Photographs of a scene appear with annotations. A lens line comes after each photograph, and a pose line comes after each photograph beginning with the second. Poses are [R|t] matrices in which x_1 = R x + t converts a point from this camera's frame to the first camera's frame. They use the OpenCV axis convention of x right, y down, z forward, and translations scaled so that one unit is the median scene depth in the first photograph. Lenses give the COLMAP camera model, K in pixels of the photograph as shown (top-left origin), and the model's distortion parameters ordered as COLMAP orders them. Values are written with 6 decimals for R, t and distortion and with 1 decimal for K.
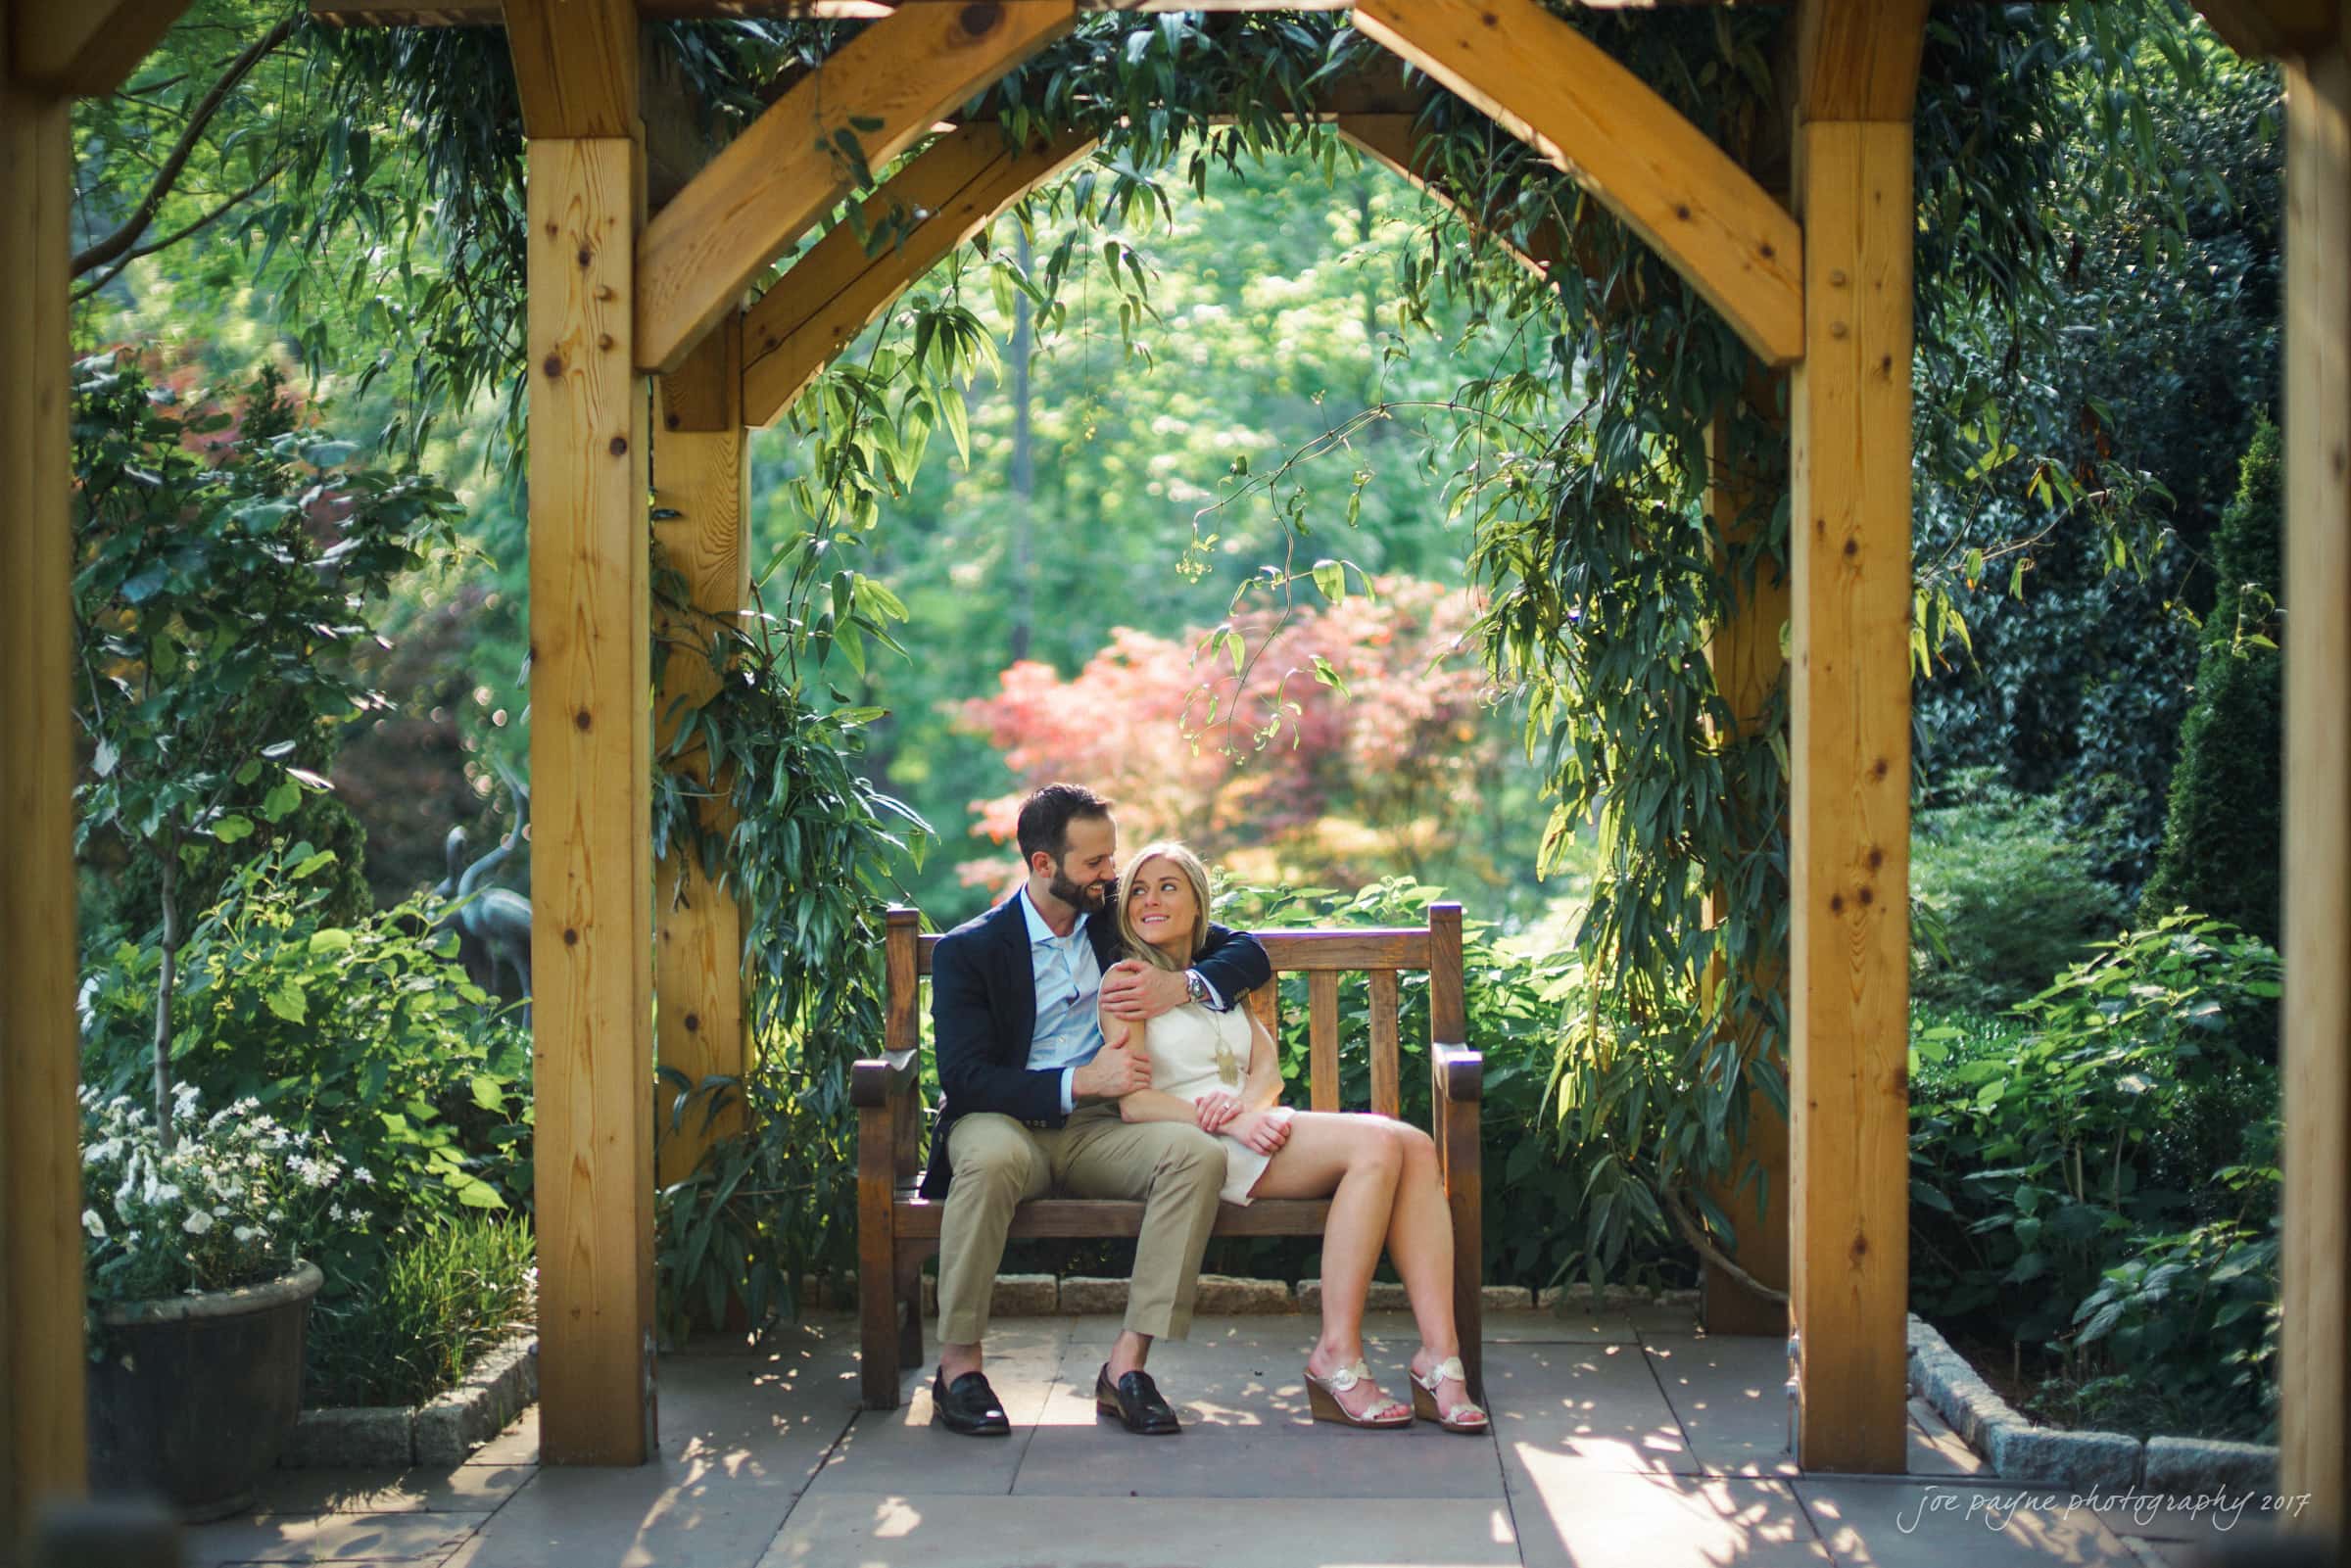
lens RADIAL K [[4644.7, 0, 1175.5], [0, 4644.7, 784.0], [0, 0, 1]] dist [-0.243607, 0.103398]
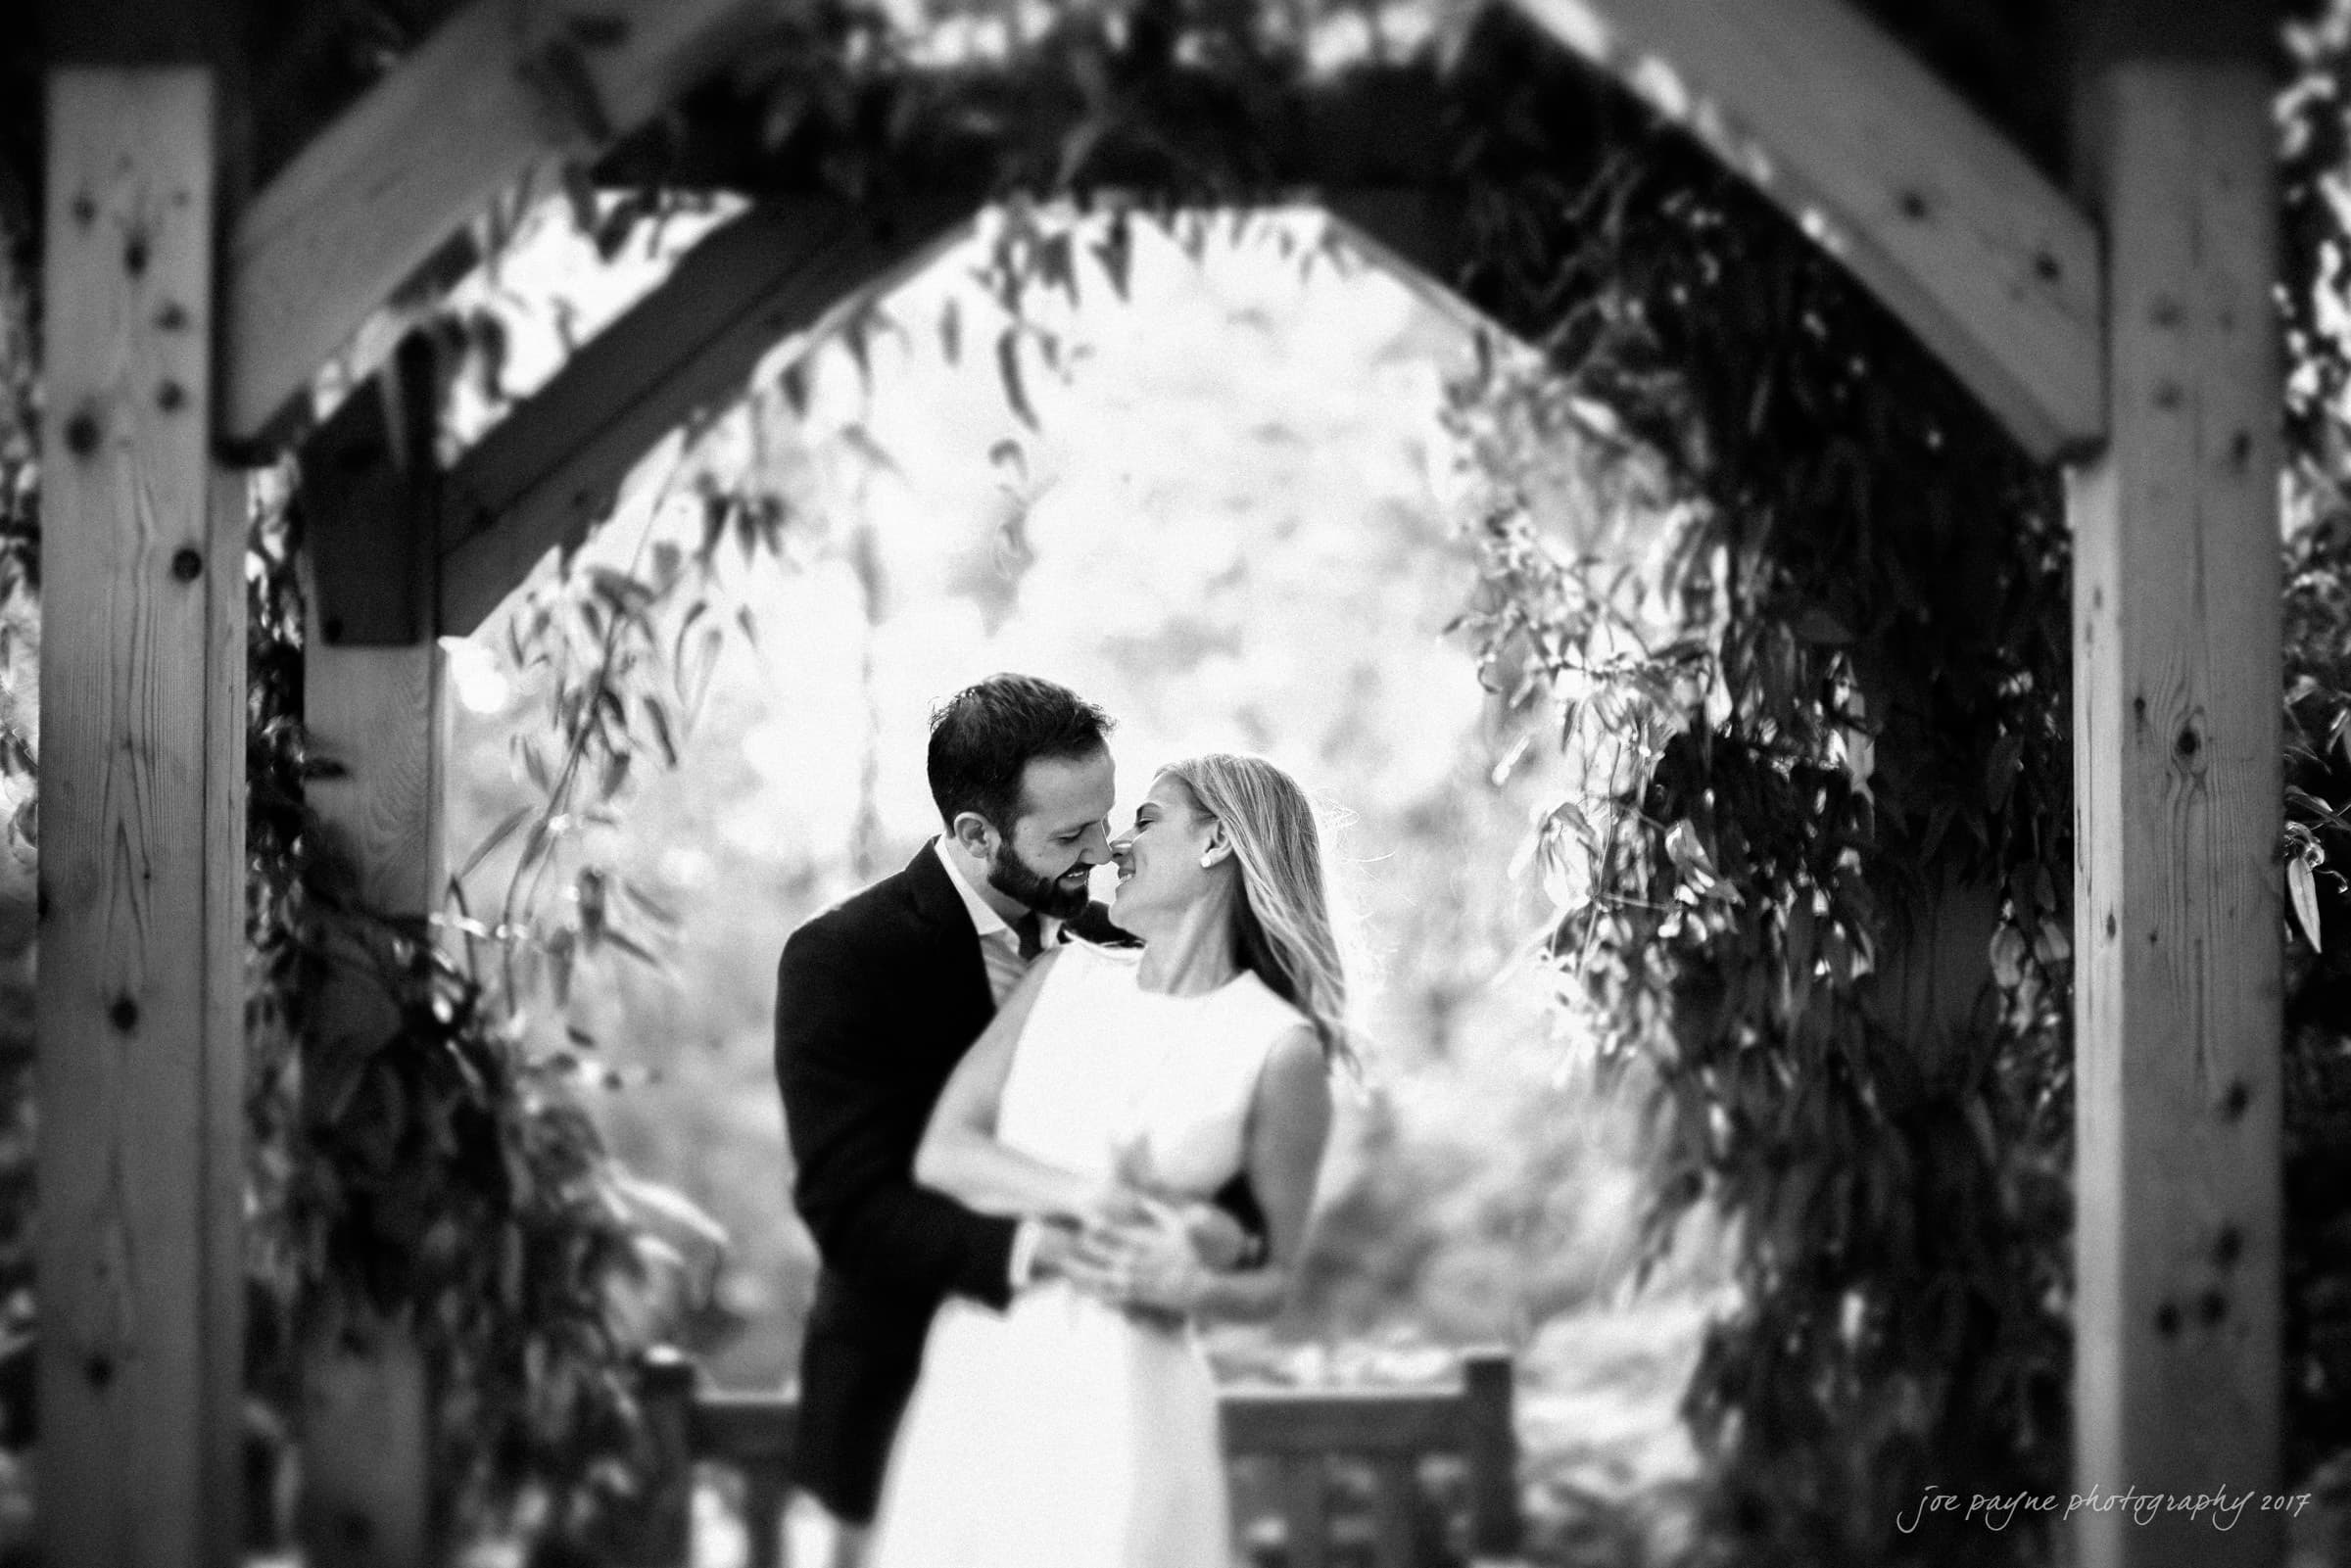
lens RADIAL K [[4644.7, 0, 1175.5], [0, 4644.7, 784.0], [0, 0, 1]] dist [-0.243607, 0.103398]
pose [[0.999411, 0.000456, 0.034306, -0.009472], [0.003465, 0.993456, -0.114164, 0.020893], [-0.034134, 0.114216, 0.992869, 0.336386]]
